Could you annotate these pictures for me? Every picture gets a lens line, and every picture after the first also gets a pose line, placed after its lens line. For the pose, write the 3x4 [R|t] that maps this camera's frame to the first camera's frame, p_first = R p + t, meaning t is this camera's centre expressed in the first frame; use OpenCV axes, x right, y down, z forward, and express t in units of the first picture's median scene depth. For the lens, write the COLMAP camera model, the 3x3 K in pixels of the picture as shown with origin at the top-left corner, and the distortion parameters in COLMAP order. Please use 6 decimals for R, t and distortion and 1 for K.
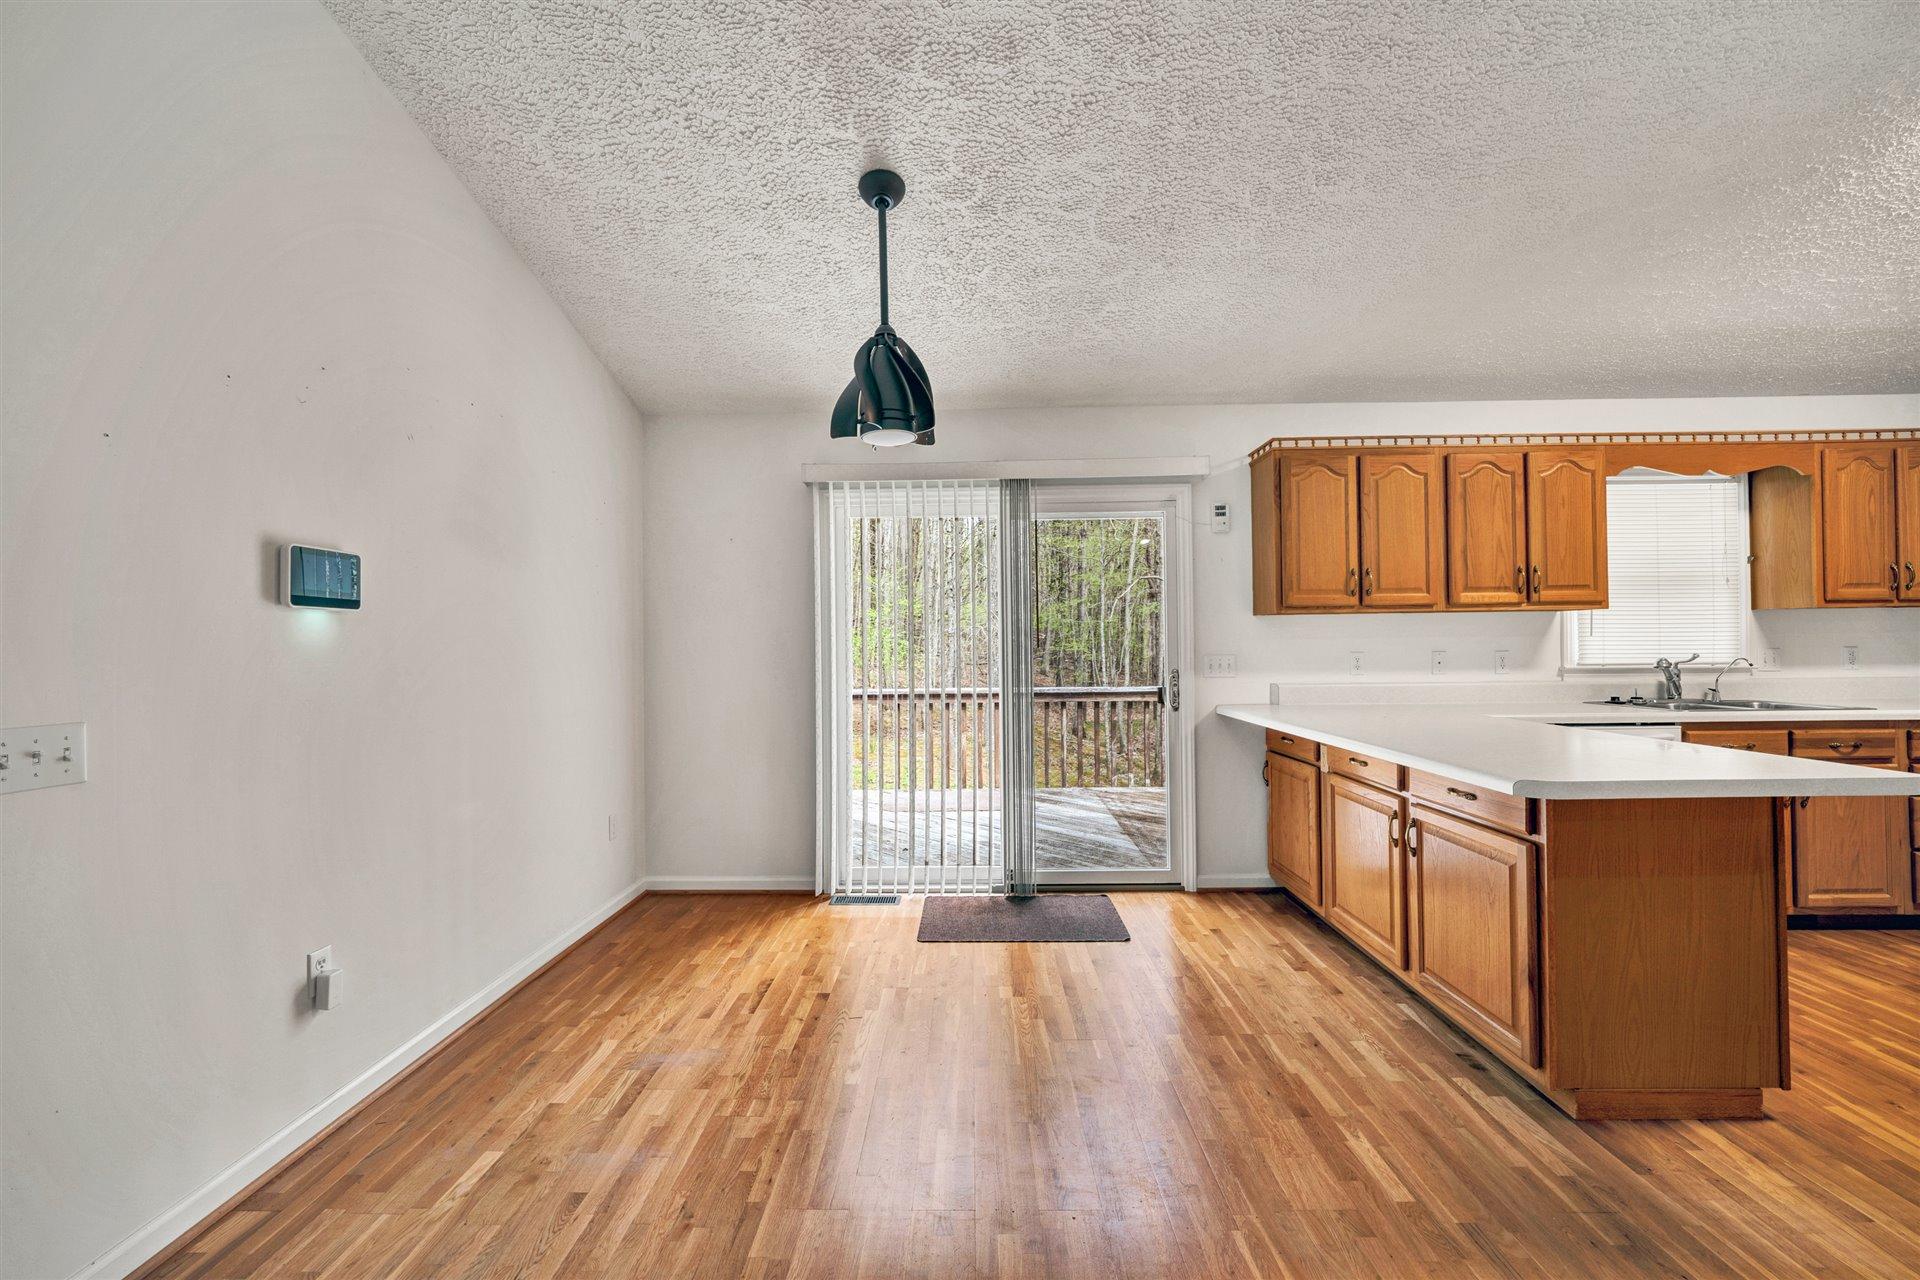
lens RADIAL K [[771.1, 0, 966.2], [0, 771.1, 638.7], [0, 0, 1]] dist [-0.009427, 0.004471]
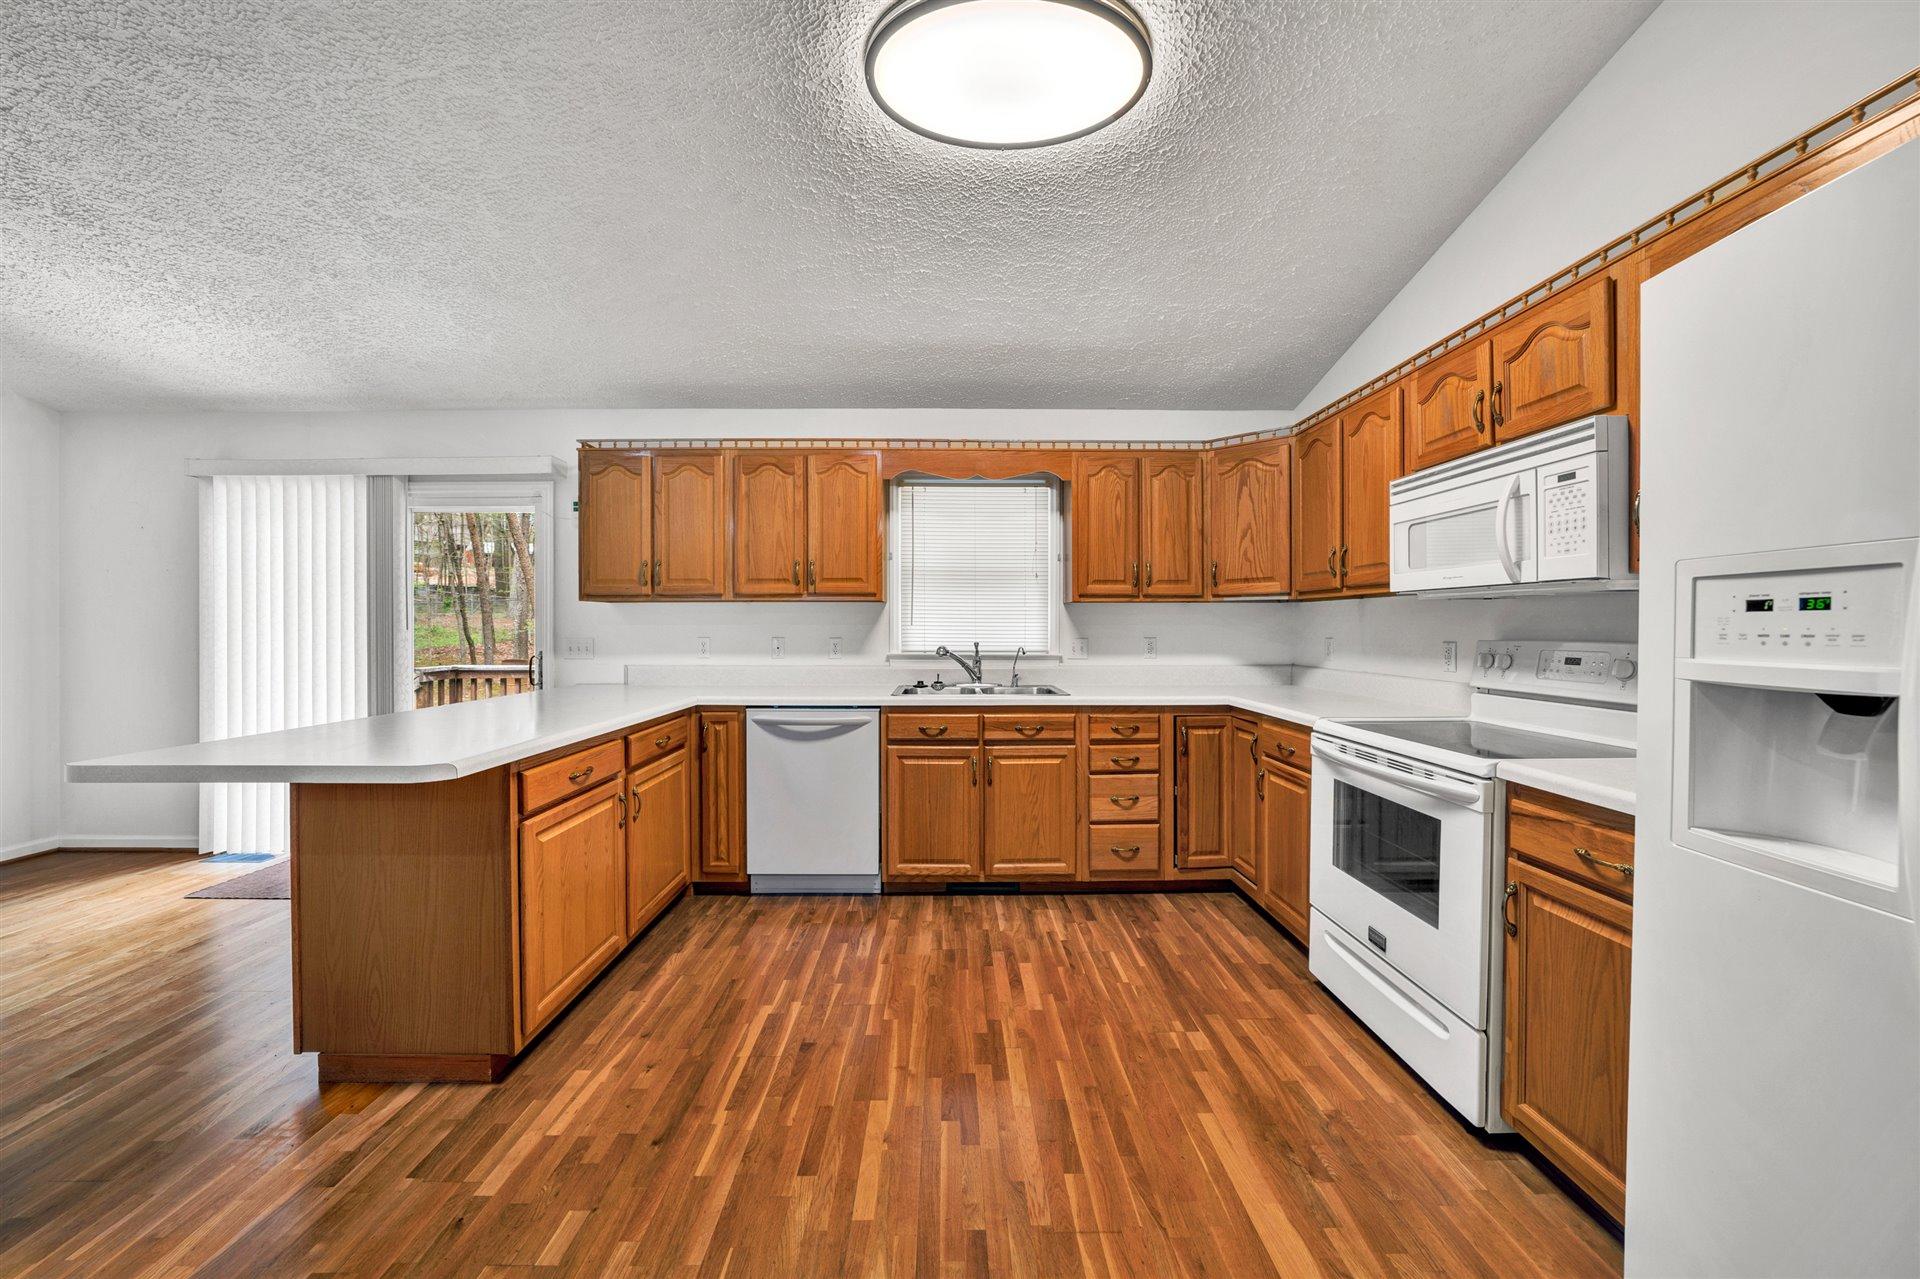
lens RADIAL K [[672.0, 0, 952.2], [0, 672.0, 628.7], [0, 0, 1]] dist [-0.023613, 0.004764]
pose [[0.999600, 0.011753, 0.025732, 0.912470], [-0.012028, 0.999872, 0.010554, -0.010191], [-0.025605, -0.010859, 0.999613, 0.045346]]
